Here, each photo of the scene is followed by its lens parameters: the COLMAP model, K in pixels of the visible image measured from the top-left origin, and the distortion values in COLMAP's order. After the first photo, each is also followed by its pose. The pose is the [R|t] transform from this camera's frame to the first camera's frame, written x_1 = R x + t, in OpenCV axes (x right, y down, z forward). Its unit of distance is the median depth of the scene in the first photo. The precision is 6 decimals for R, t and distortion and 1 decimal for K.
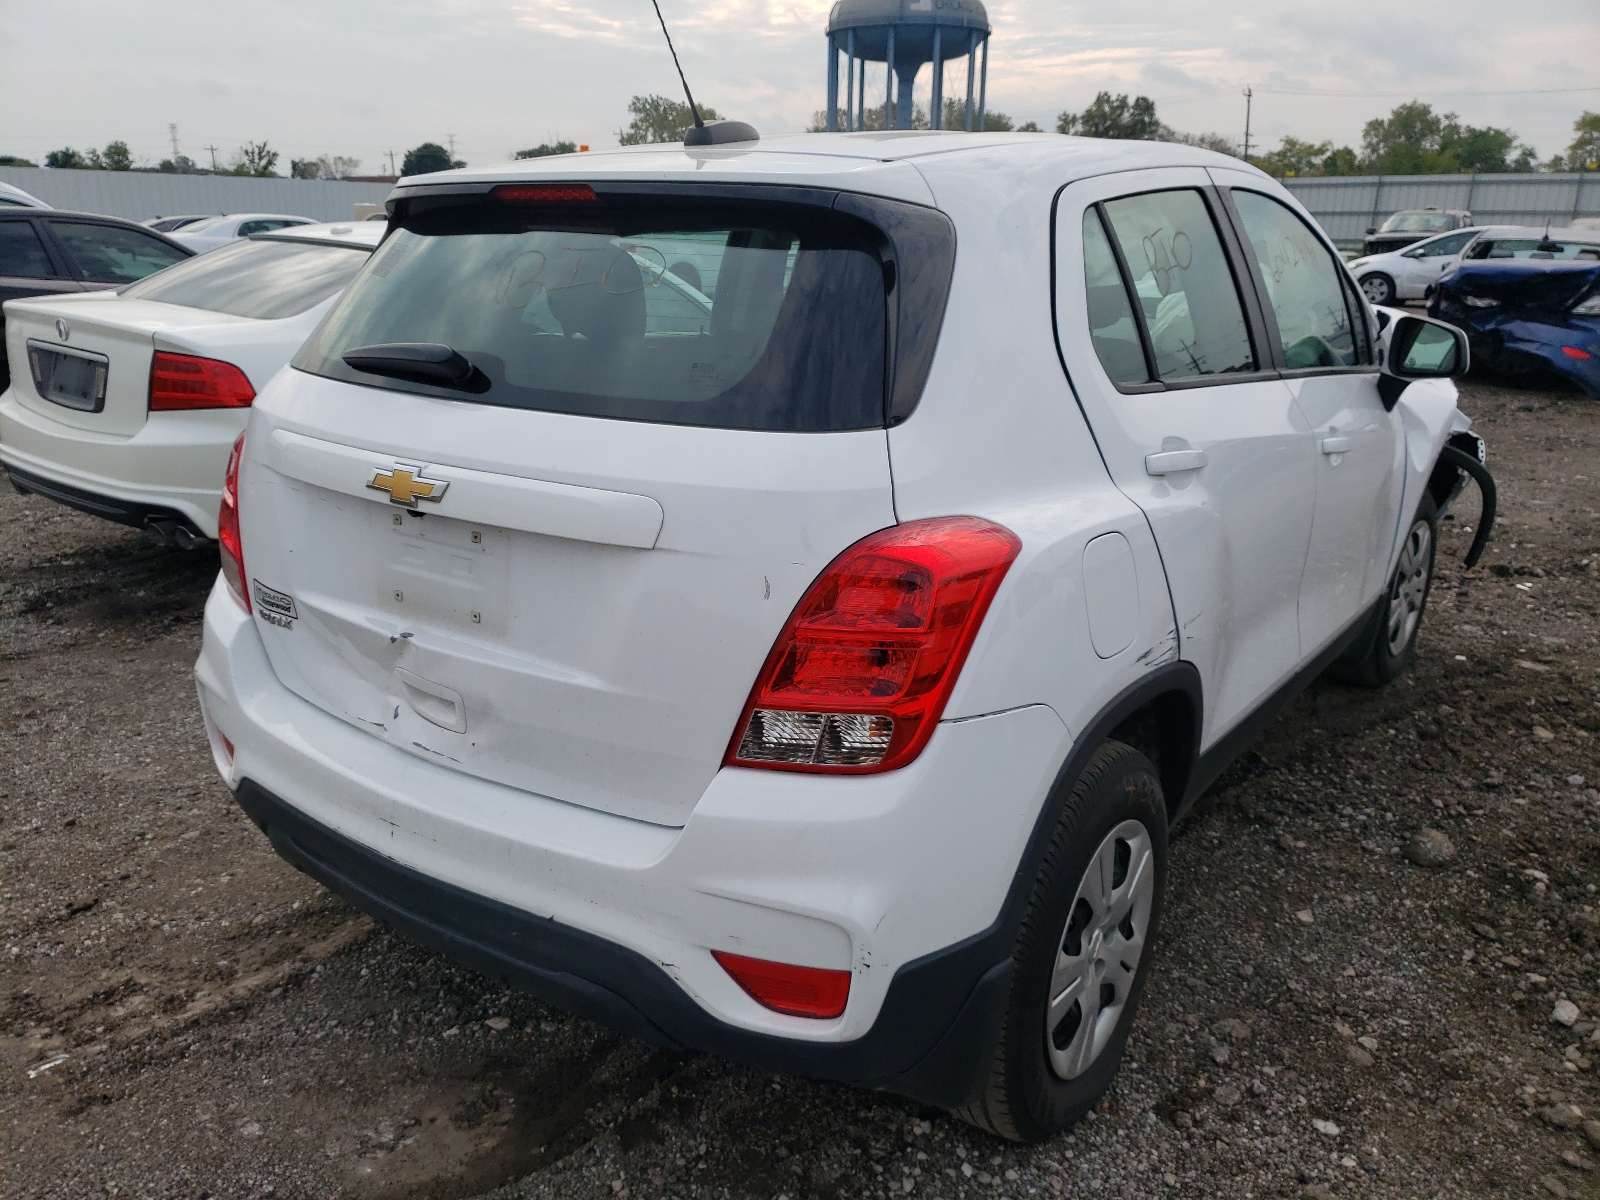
lens RADIAL K [[1232.7, 0, 772.7], [0, 1232.7, 595.5], [0, 0, 1]] dist [0.041423, -0.007741]
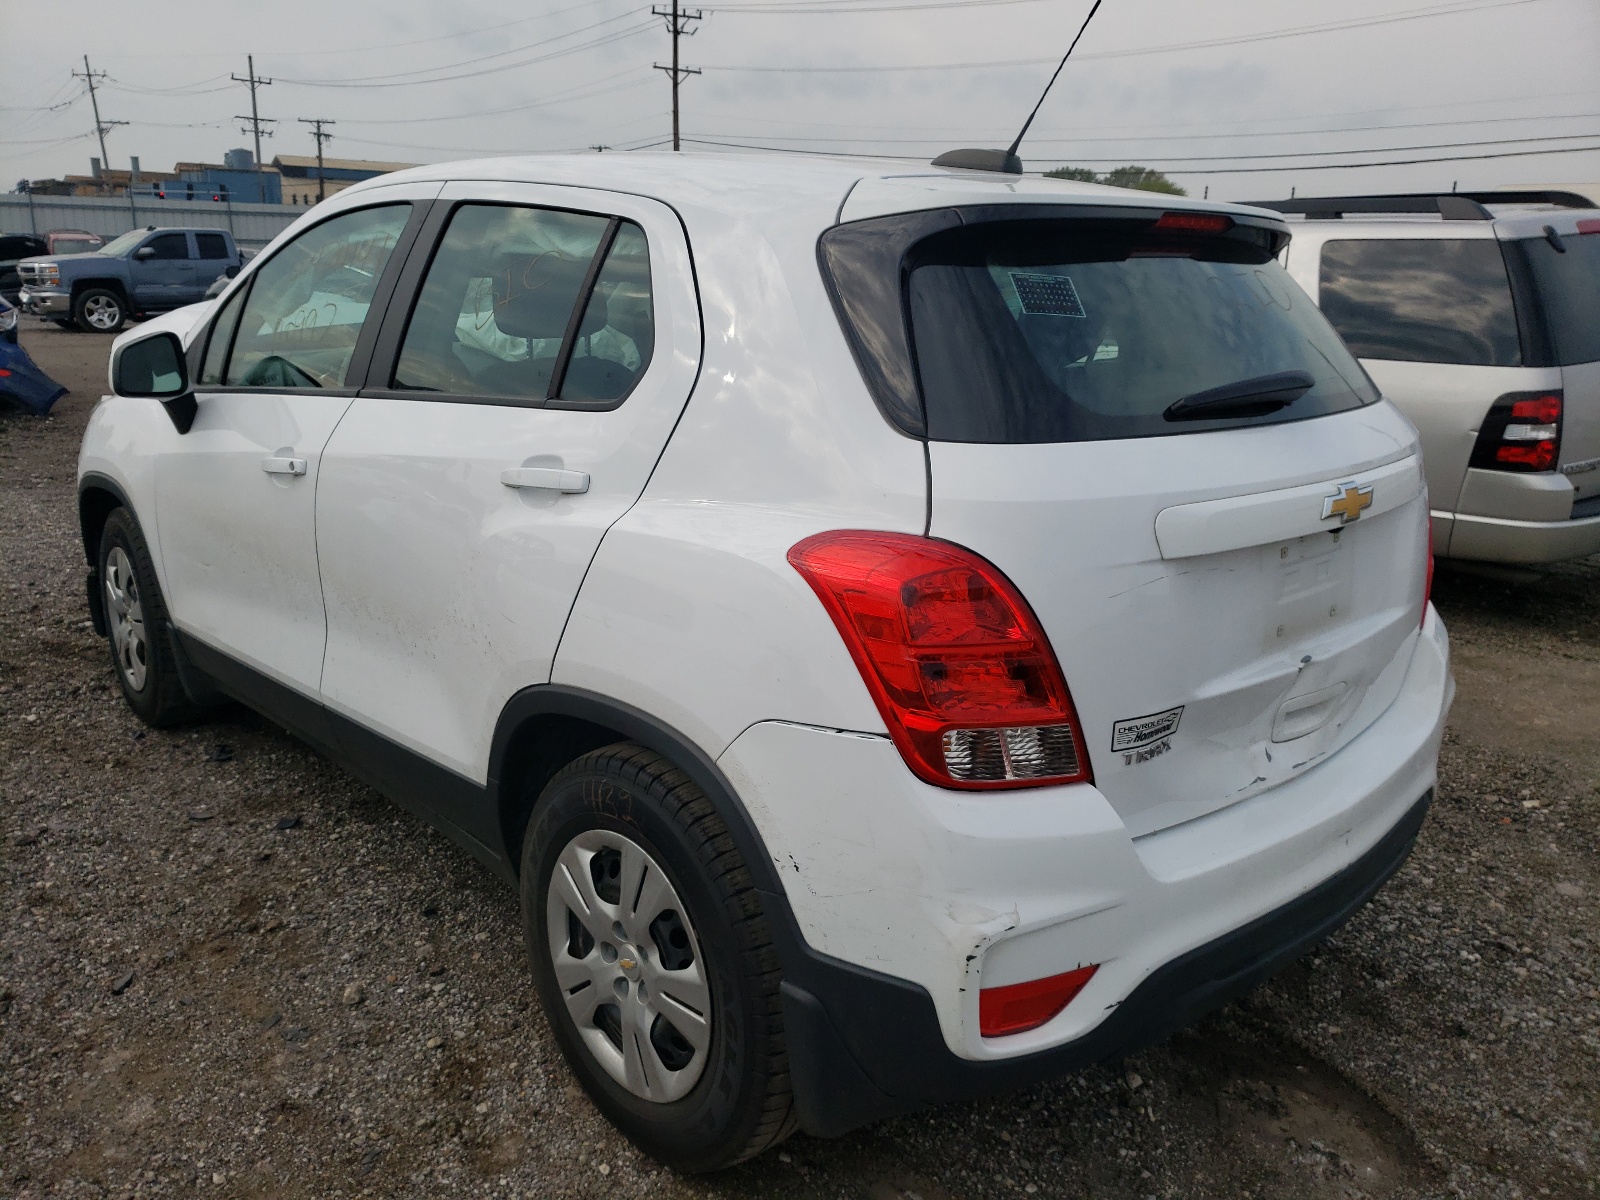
lens RADIAL K [[1232.7, 0, 799.9], [0, 1232.7, 606.1], [0, 0, 1]] dist [0.041423, -0.007741]
pose [[0.205986, -0.268480, 0.941004, -1.337254], [0.277916, 0.938079, 0.206810, -0.336491], [-0.938260, 0.218920, 0.267846, 1.118876]]
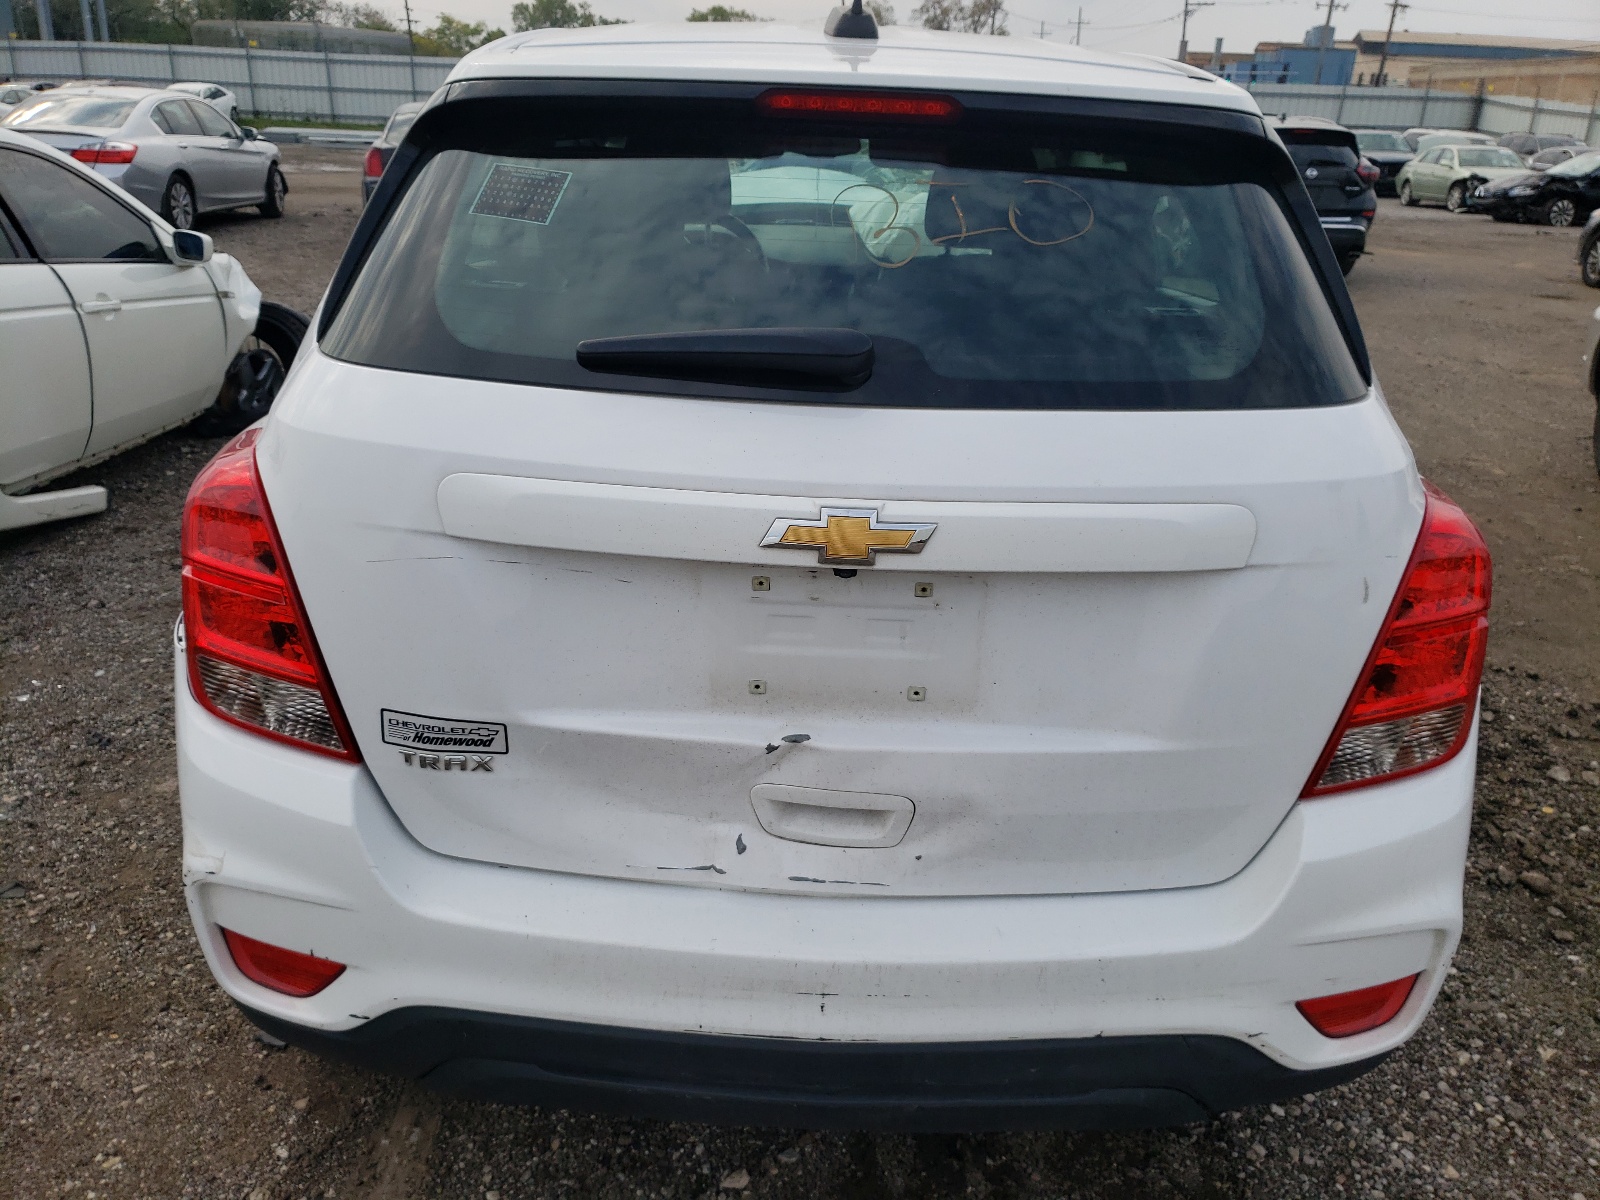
lens RADIAL K [[1232.7, 0, 793.5], [0, 1232.7, 593.1], [0, 0, 1]] dist [0.041423, -0.007741]
pose [[0.820234, -0.188152, 0.540199, -0.676510], [0.141023, 0.981722, 0.127805, -0.144872], [-0.554372, -0.028650, 0.831776, 0.411267]]
